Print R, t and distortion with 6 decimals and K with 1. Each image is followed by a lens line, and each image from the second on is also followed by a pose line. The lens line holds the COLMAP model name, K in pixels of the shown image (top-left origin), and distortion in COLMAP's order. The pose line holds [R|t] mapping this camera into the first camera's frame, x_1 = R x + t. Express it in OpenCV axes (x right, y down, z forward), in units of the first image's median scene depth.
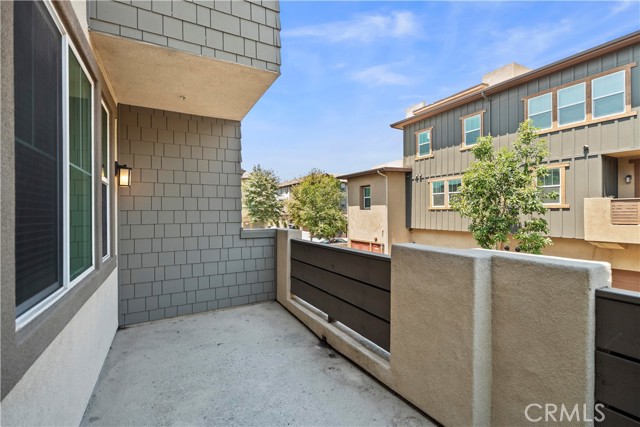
lens RADIAL K [[288.4, 0, 317.4], [0, 288.4, 208.7], [0, 0, 1]] dist [0.005979, -0.003590]
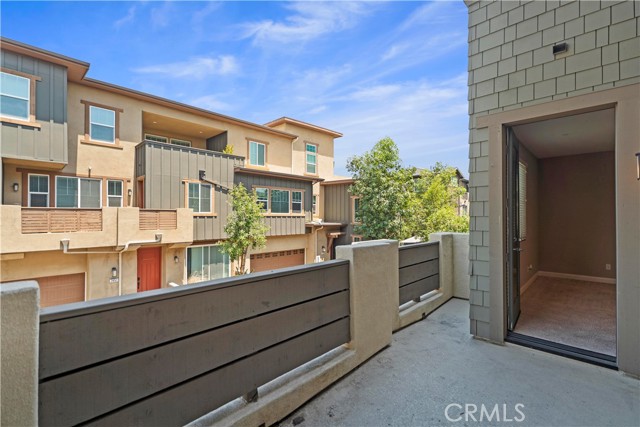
lens RADIAL K [[288.4, 0, 318.3], [0, 288.4, 216.3], [0, 0, 1]] dist [0.005979, -0.003590]
pose [[-0.307956, 0.009846, 0.951350, -0.652507], [-0.004041, 0.999924, -0.011657, 0.013970], [-0.951392, -0.007434, -0.307893, 1.186566]]
